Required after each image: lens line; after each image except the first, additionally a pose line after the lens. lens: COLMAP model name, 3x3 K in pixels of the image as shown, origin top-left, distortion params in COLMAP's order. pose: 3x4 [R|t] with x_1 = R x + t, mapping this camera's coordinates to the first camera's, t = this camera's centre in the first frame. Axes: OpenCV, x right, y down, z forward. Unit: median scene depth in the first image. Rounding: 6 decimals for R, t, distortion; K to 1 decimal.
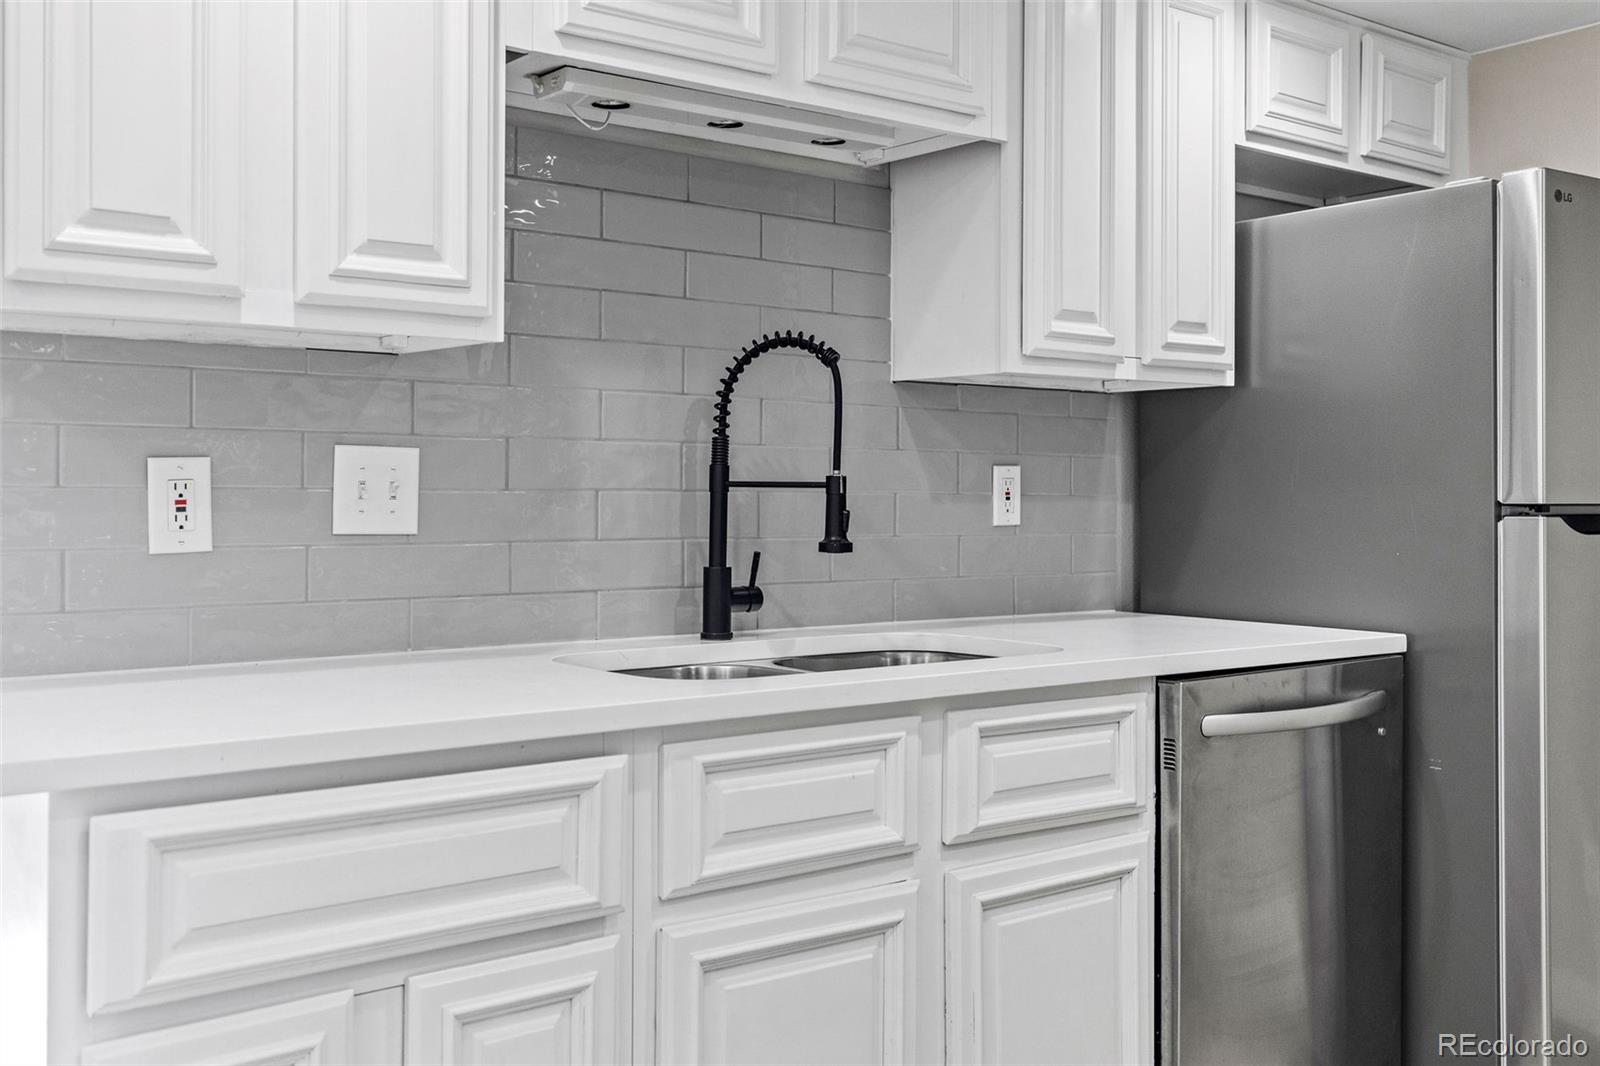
lens RADIAL K [[1564.3, 0, 782.7], [0, 1564.3, 494.7], [0, 0, 1]] dist [0.014262, 0.000000]
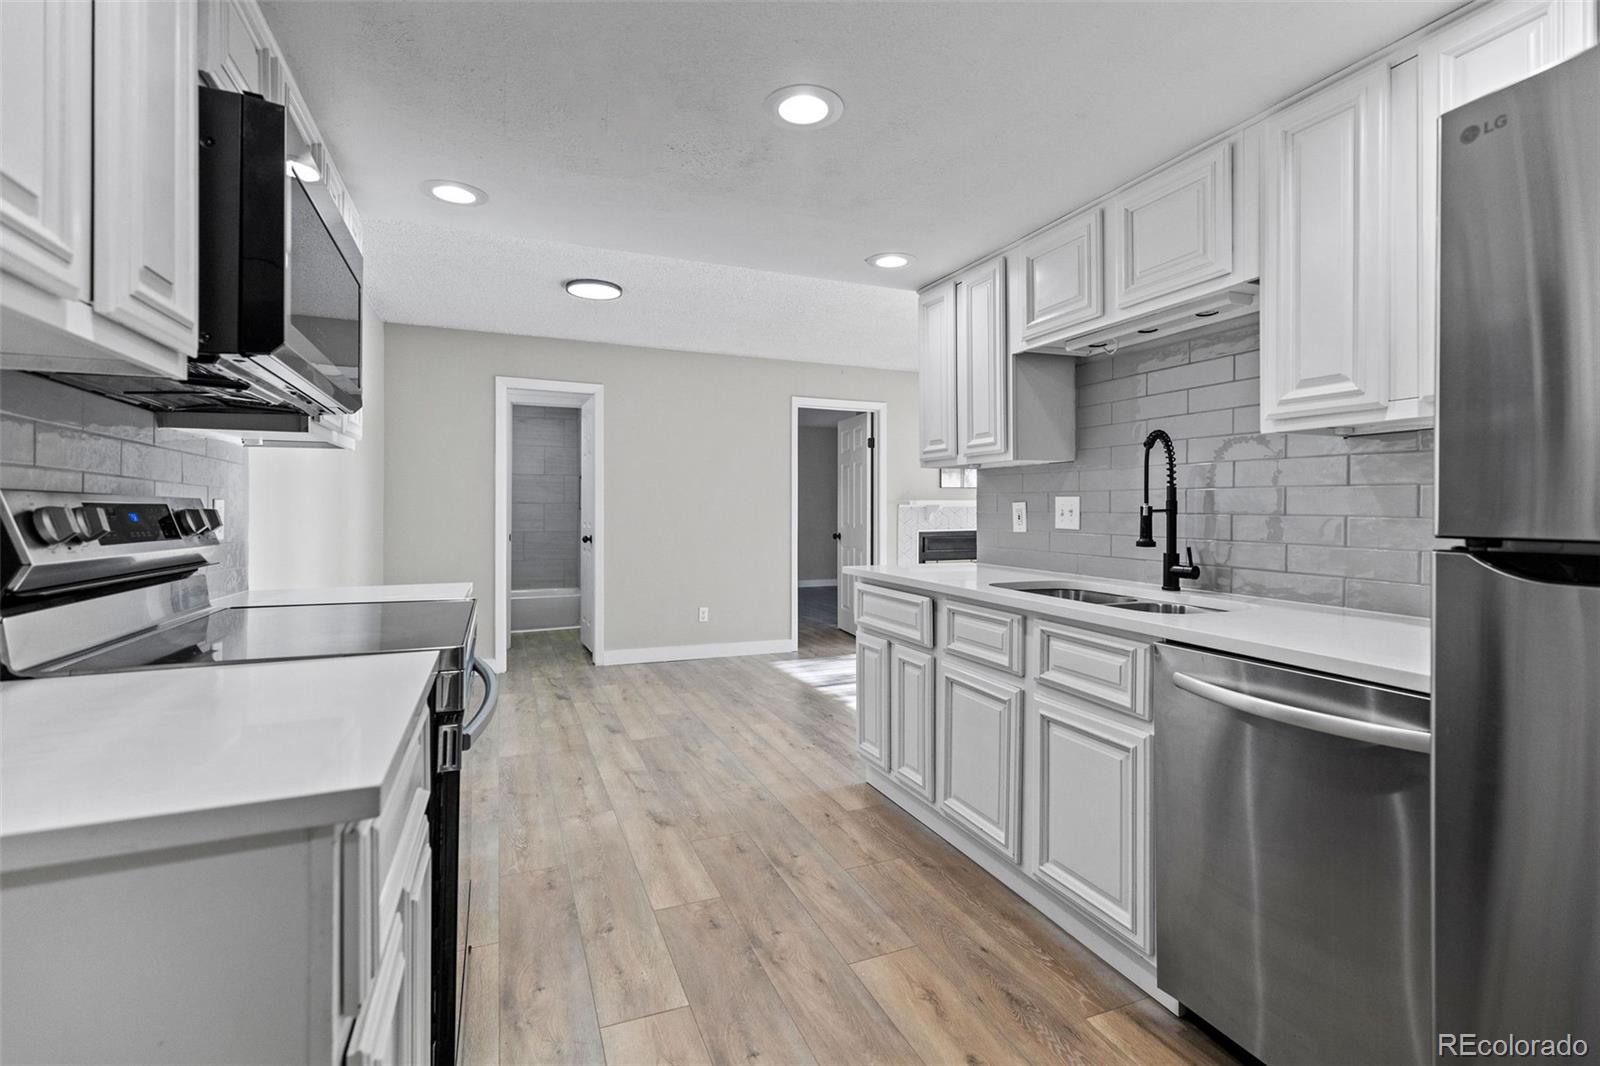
lens RADIAL K [[733.8, 0, 803.6], [0, 733.8, 506.6], [0, 0, 1]] dist [0.014013, -0.001187]
pose [[-0.271577, -0.001326, -0.962416, 0.955806], [0.001068, 0.999998, -0.001679, -0.010029], [0.962416, -0.001484, -0.271575, 0.806151]]
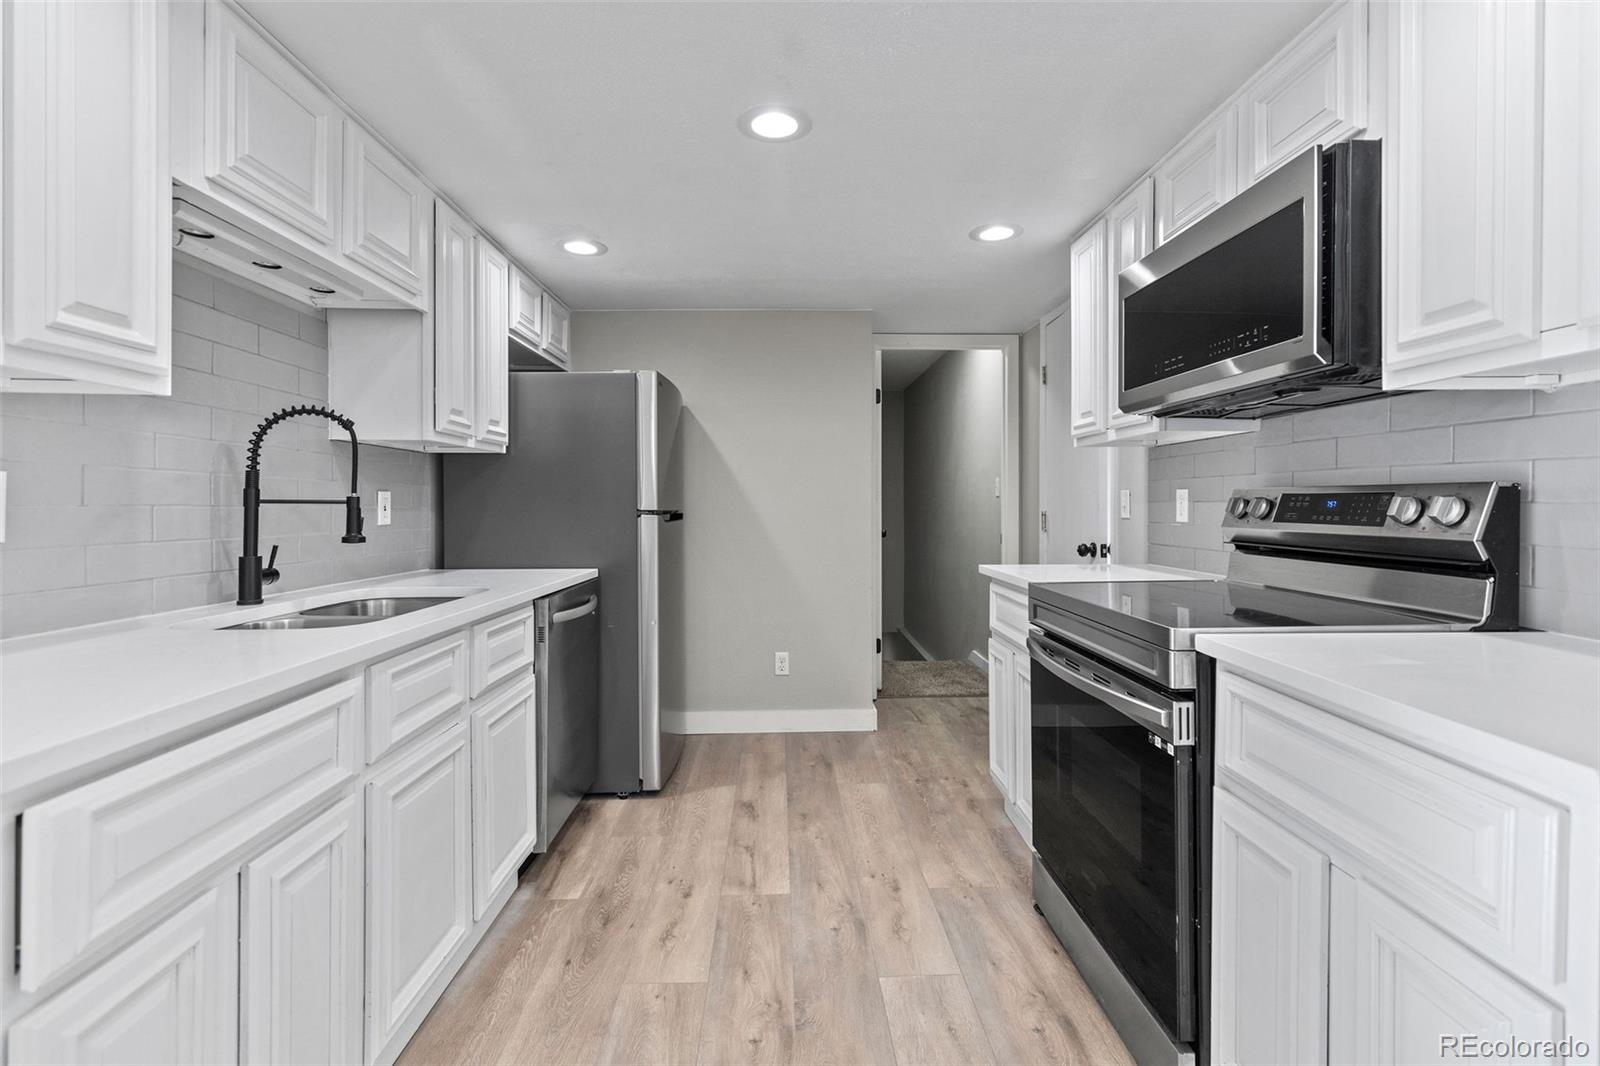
lens RADIAL K [[733.8, 0, 803.6], [0, 733.8, 511.1], [0, 0, 1]] dist [0.014013, -0.001187]
pose [[0.592517, -0.008564, 0.805513, -0.300287], [0.003203, 0.999961, 0.008275, -0.001545], [-0.805552, -0.002323, 0.592521, 0.148785]]
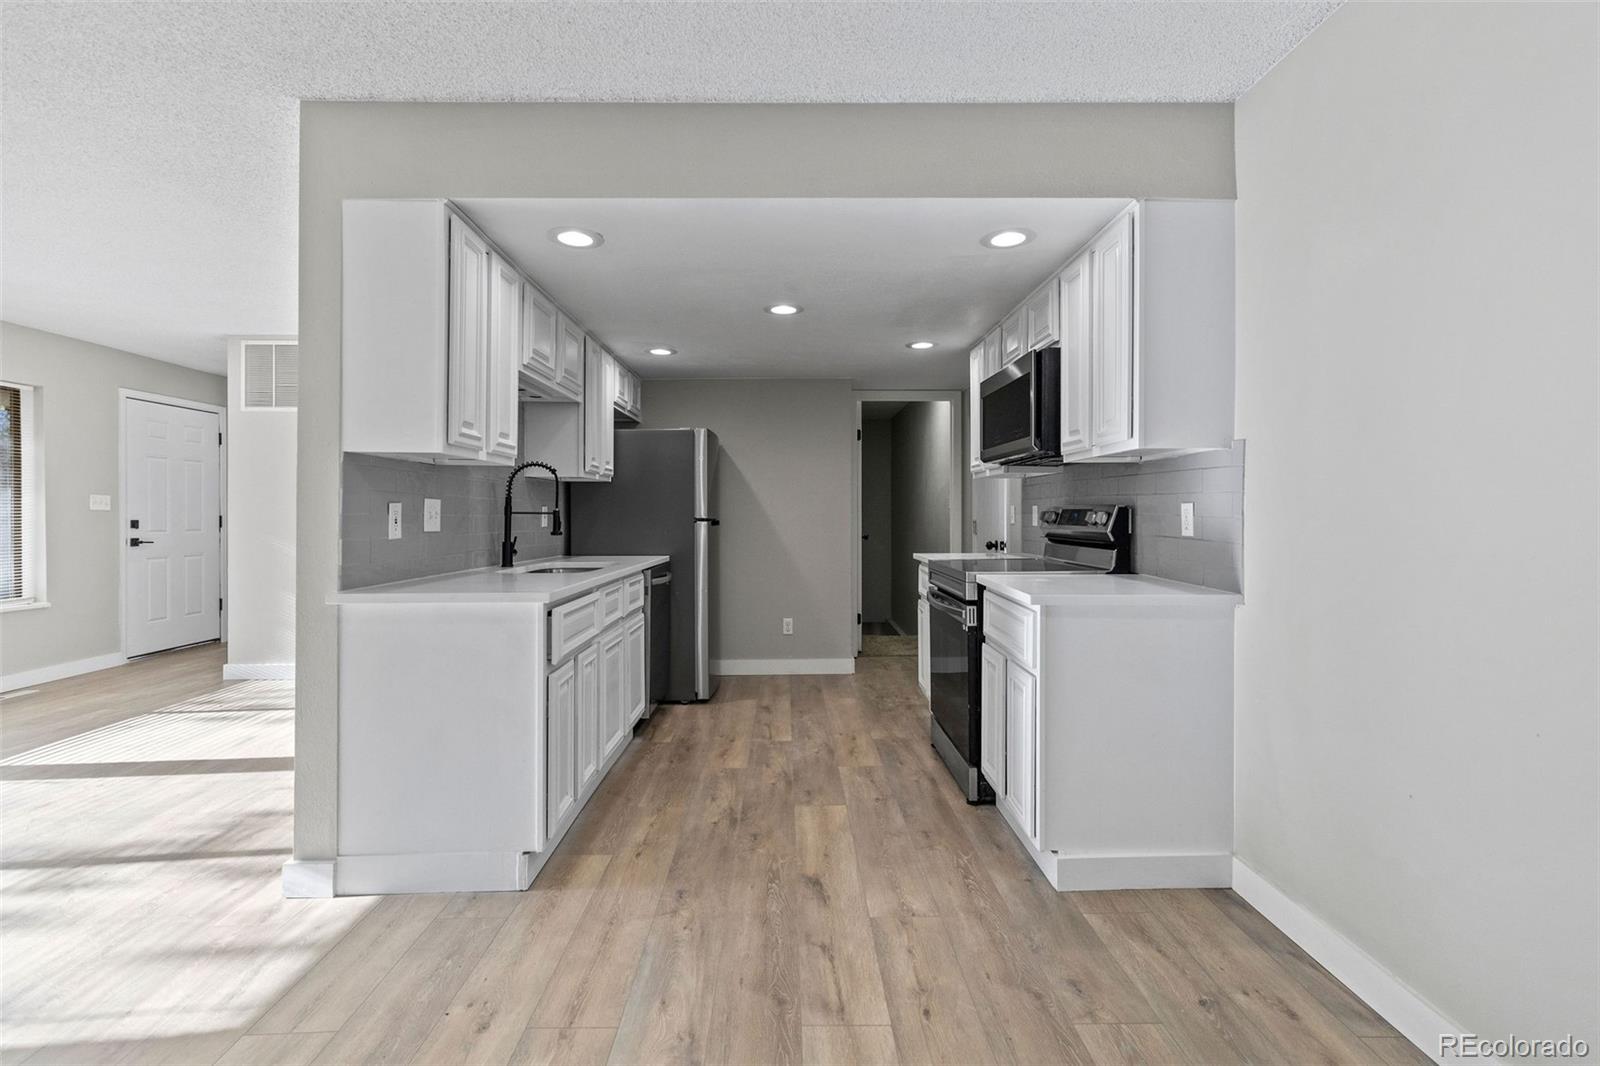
lens RADIAL K [[733.8, 0, 801.7], [0, 733.8, 514.7], [0, 0, 1]] dist [0.014013, -0.001187]
pose [[0.602461, -0.000513, 0.798148, -0.793206], [0.001797, 0.999998, -0.000714, -0.001397], [-0.798146, 0.001864, 0.602461, -0.241252]]
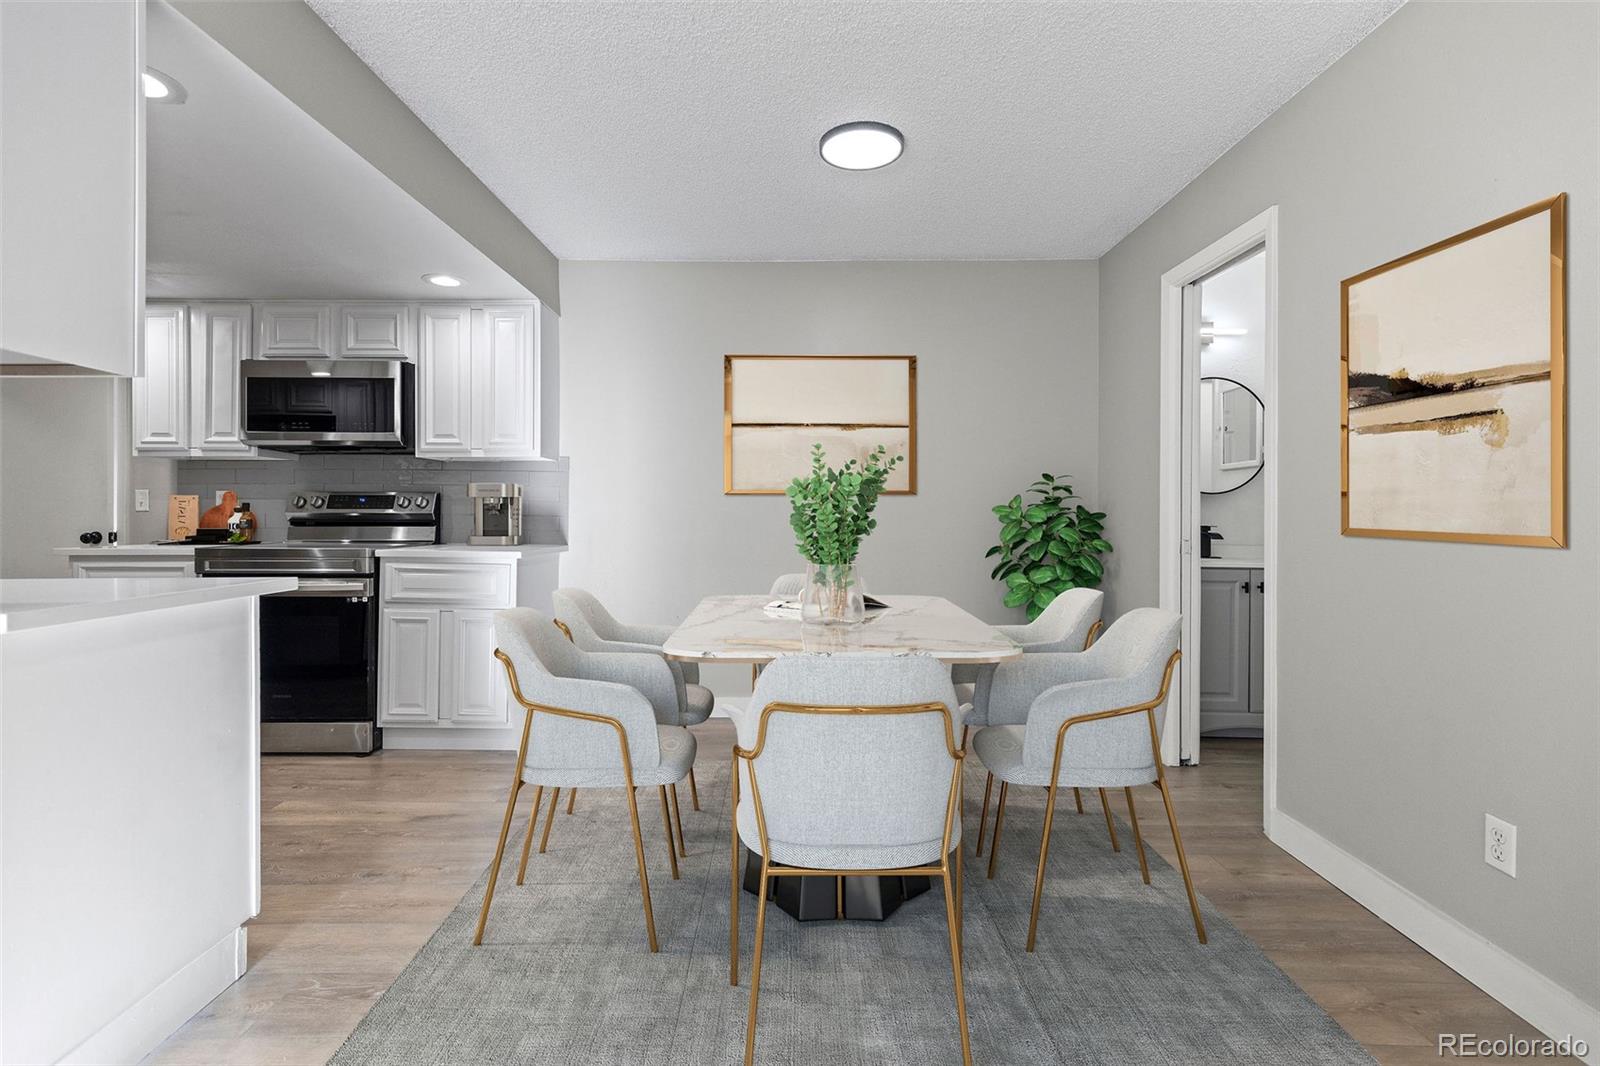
lens RADIAL K [[733.8, 0, 795.4], [0, 733.8, 509.7], [0, 0, 1]] dist [0.014013, -0.001187]
pose [[-0.776028, 0.005204, 0.630677, -1.116410], [0.001638, 0.999979, -0.006235, 0.030627], [-0.630696, -0.003805, -0.776021, 0.783638]]
